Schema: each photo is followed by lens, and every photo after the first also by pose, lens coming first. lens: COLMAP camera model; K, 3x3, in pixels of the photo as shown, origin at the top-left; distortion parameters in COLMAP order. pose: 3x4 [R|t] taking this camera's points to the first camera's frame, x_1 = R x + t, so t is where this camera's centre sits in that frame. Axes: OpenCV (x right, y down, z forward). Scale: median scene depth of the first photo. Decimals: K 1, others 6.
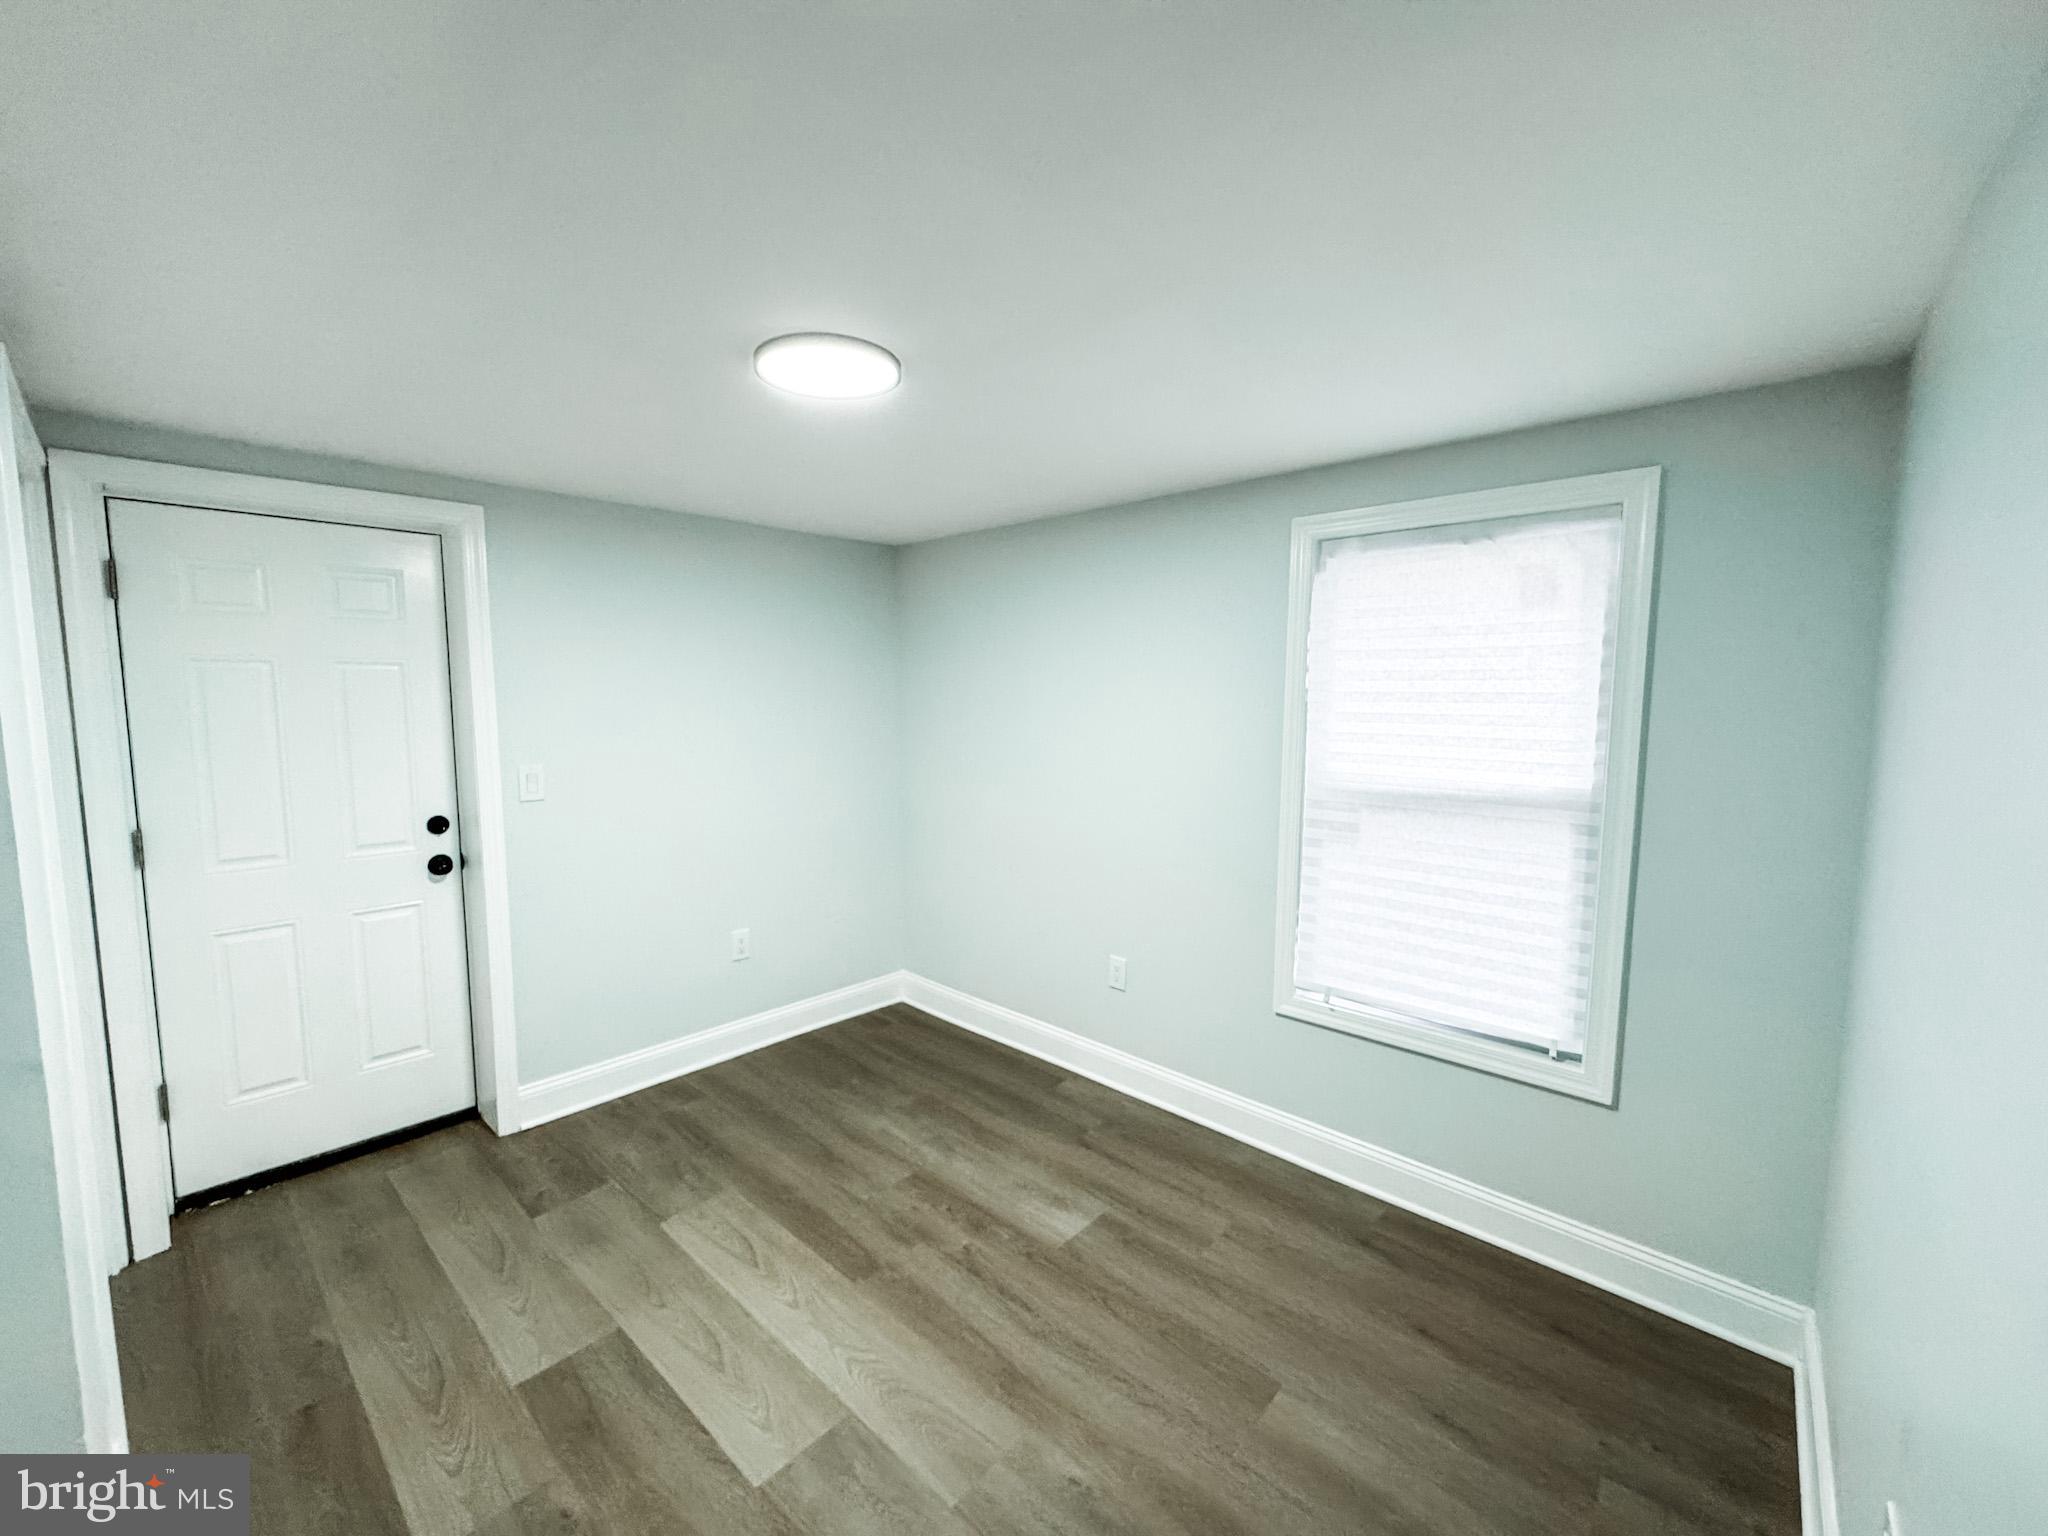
lens RADIAL K [[811.6, 0, 1023.3], [0, 811.6, 770.4], [0, 0, 1]] dist [-0.001829, 0.000216]
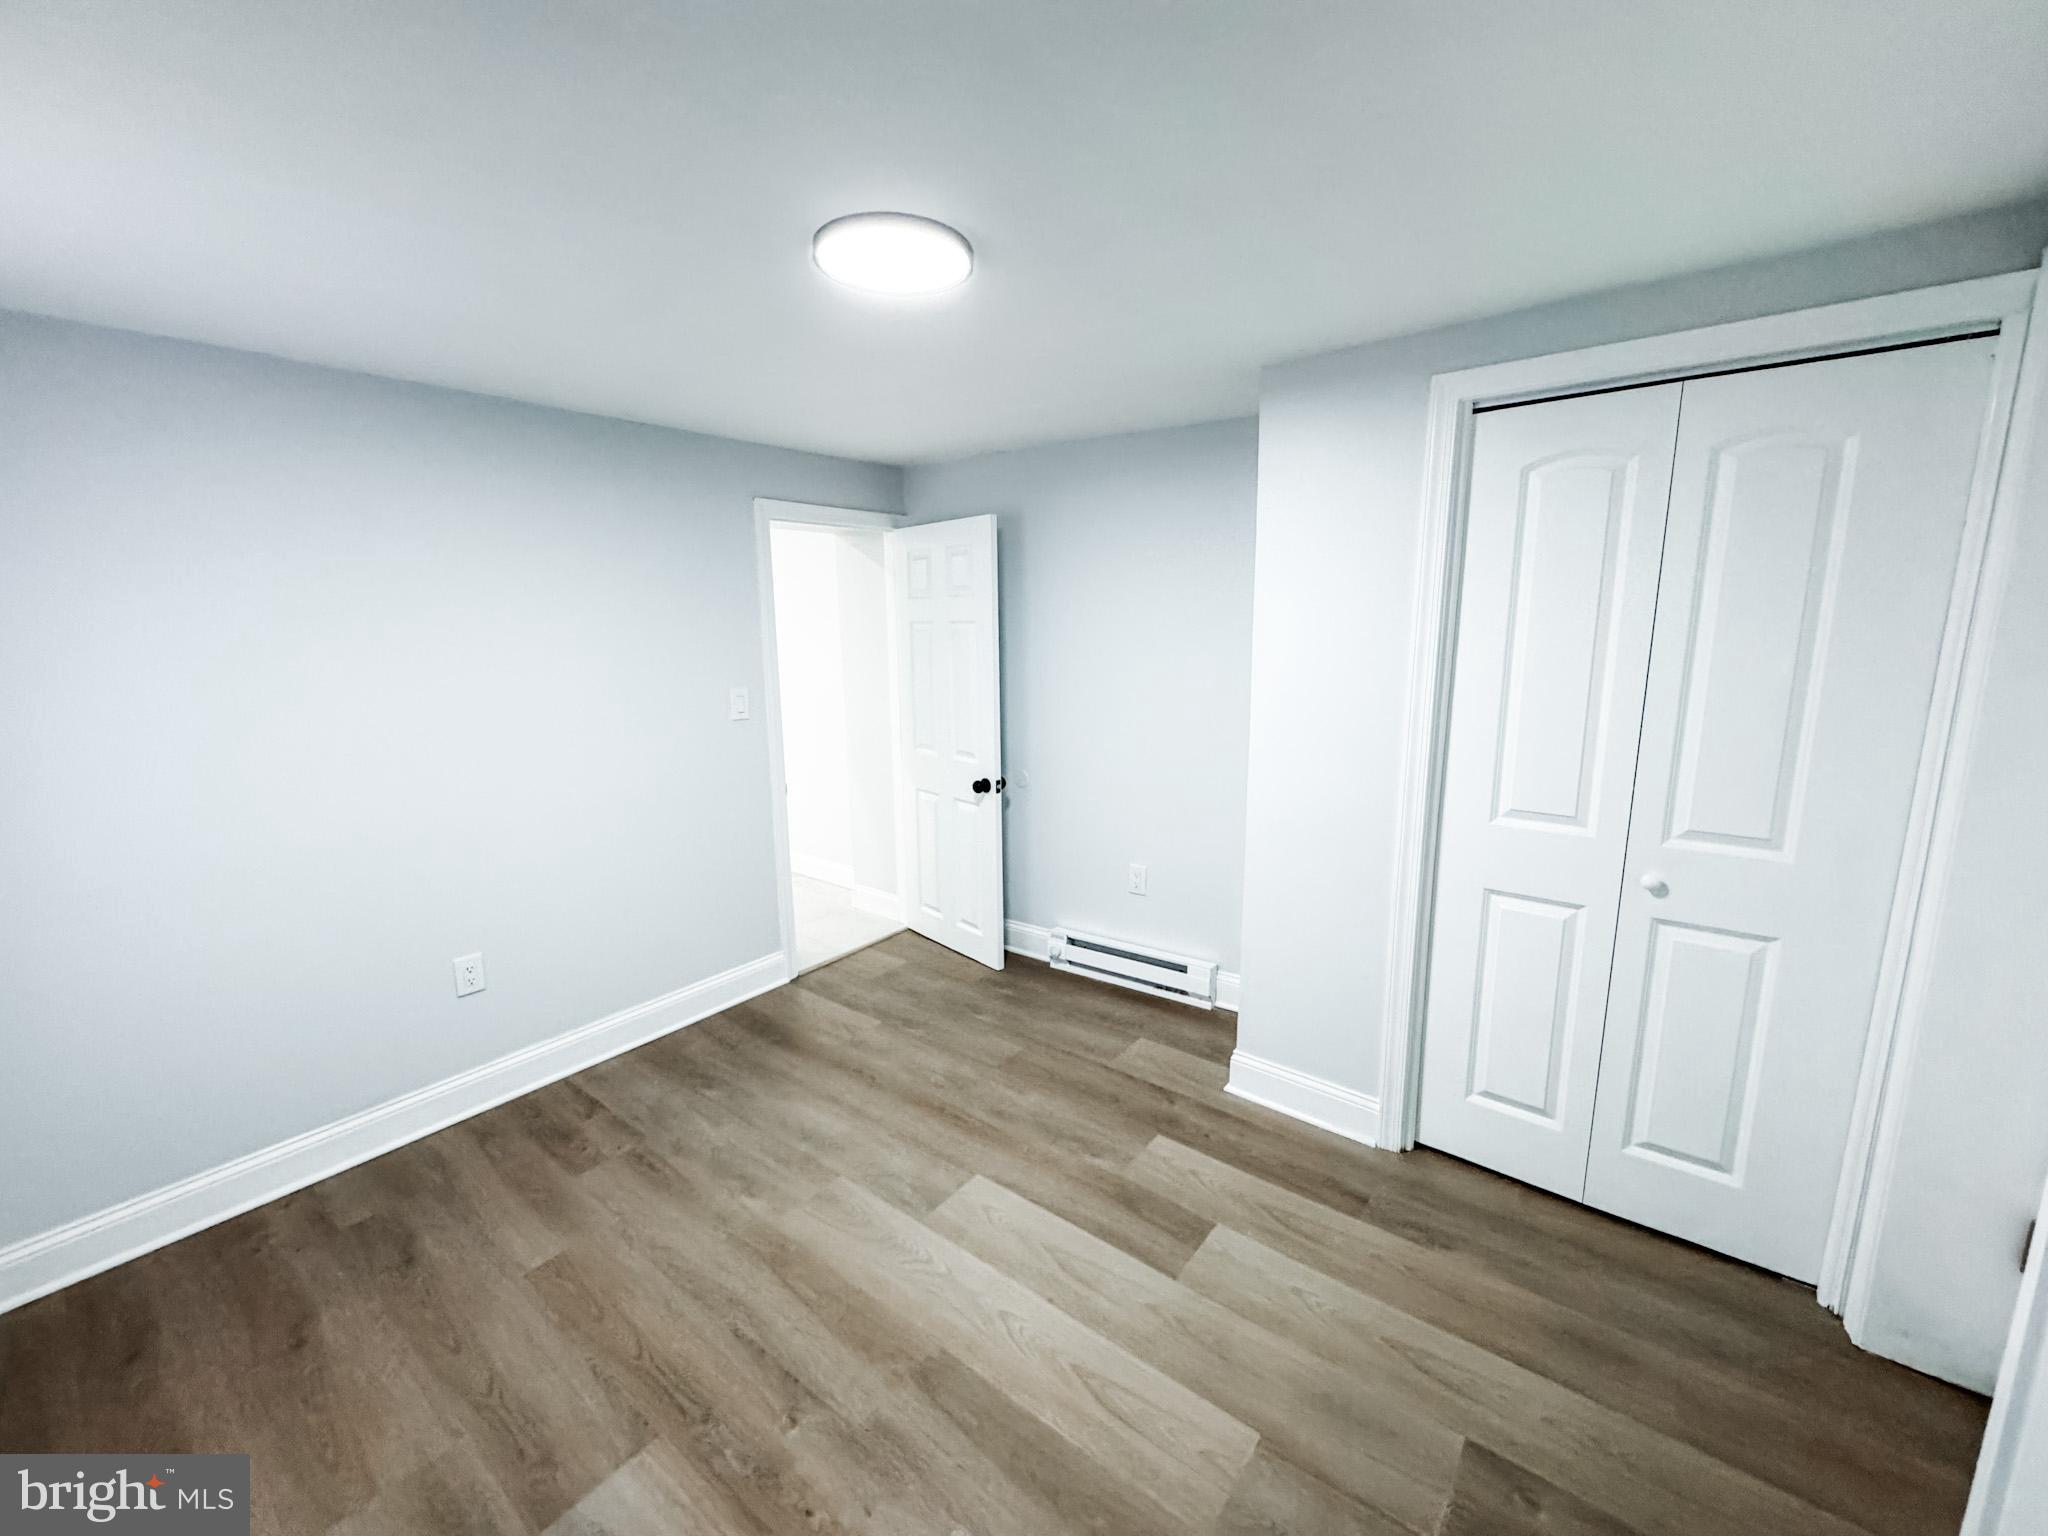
lens RADIAL K [[811.6, 0, 1023.3], [0, 811.6, 770.4], [0, 0, 1]] dist [-0.001829, 0.000216]
pose [[-0.998229, 0.026236, -0.053397, -0.277075], [0.011051, 0.963667, 0.266877, -0.154081], [0.058459, 0.265814, -0.962250, 1.729756]]
